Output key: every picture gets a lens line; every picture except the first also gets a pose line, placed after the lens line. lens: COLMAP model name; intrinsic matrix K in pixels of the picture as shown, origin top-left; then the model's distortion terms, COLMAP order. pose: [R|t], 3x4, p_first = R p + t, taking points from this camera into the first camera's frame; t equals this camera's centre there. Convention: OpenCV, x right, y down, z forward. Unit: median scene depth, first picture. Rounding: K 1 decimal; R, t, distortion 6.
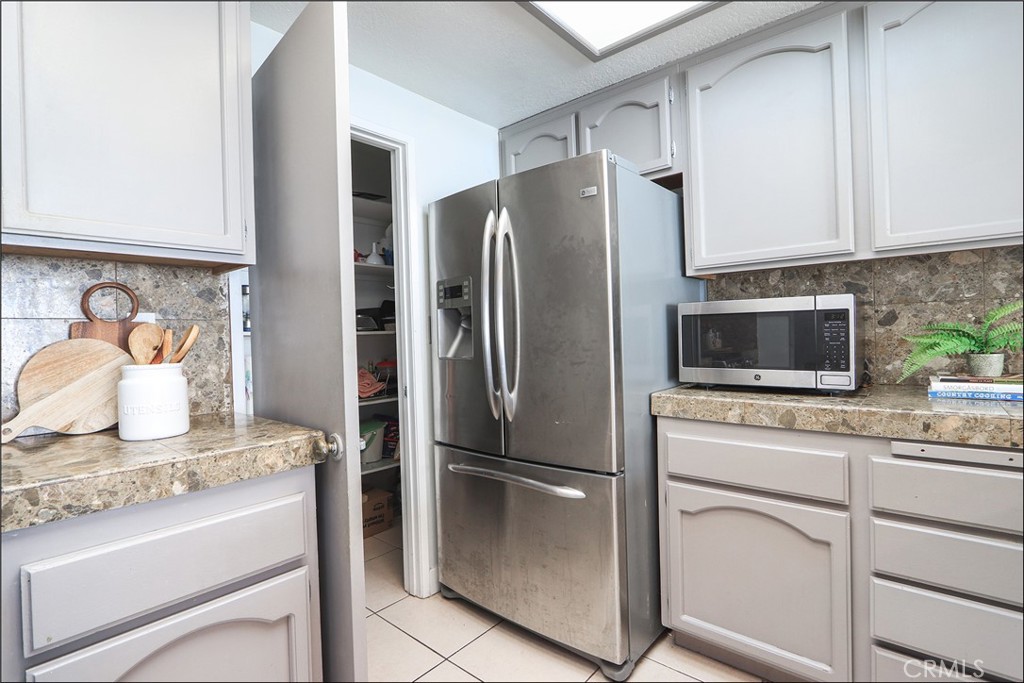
lens RADIAL K [[484.2, 0, 508.8], [0, 484.2, 335.5], [0, 0, 1]] dist [-0.014230, 0.001752]
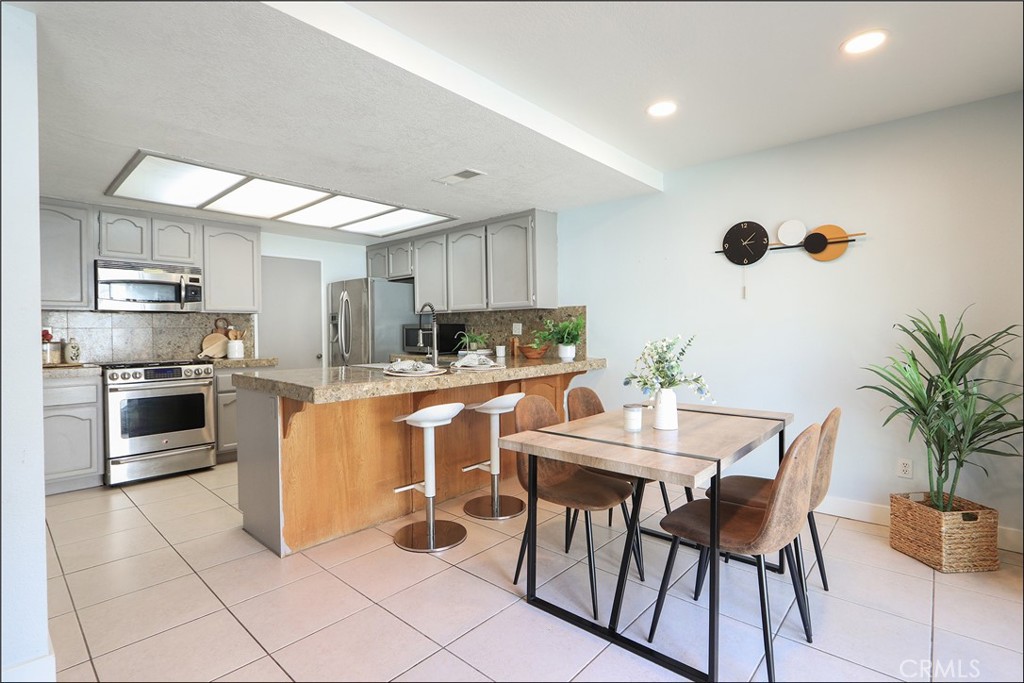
lens RADIAL K [[484.2, 0, 504.6], [0, 484.2, 336.3], [0, 0, 1]] dist [-0.014230, 0.001752]
pose [[0.999384, 0.019940, -0.028877, 1.222675], [-0.019730, 0.999777, 0.007546, -0.035288], [0.029021, -0.006971, 0.999554, -2.233702]]
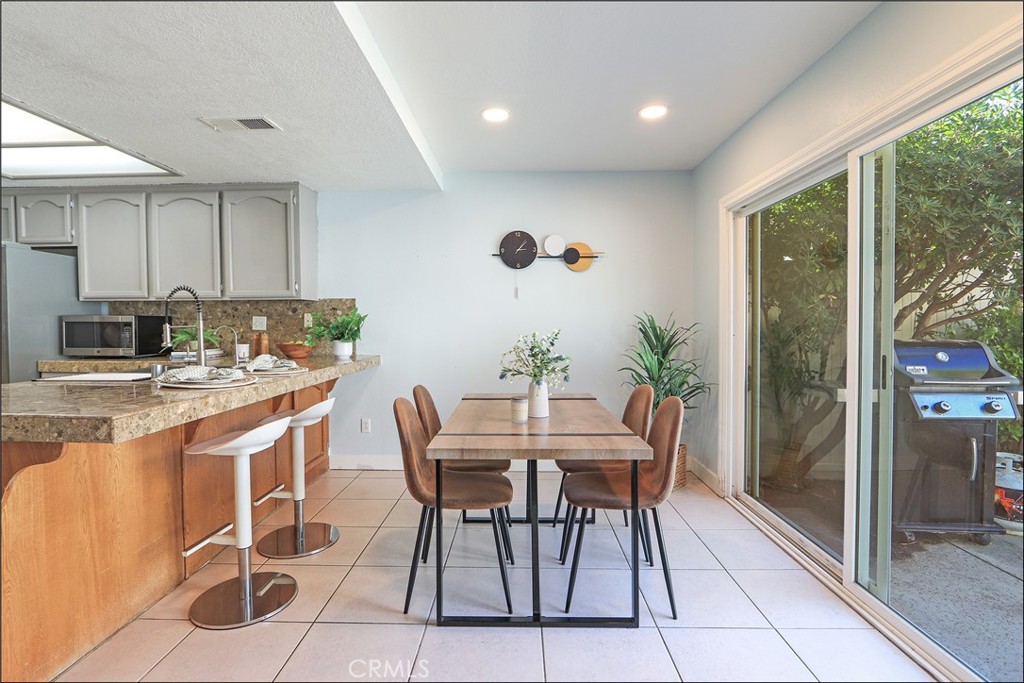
lens RADIAL K [[484.2, 0, 501.3], [0, 484.2, 334.8], [0, 0, 1]] dist [-0.014230, 0.001752]
pose [[0.778111, 0.012495, 0.628002, 0.605705], [-0.015660, 0.999877, -0.000491, -0.018597], [-0.627931, -0.009452, 0.778212, -1.921924]]
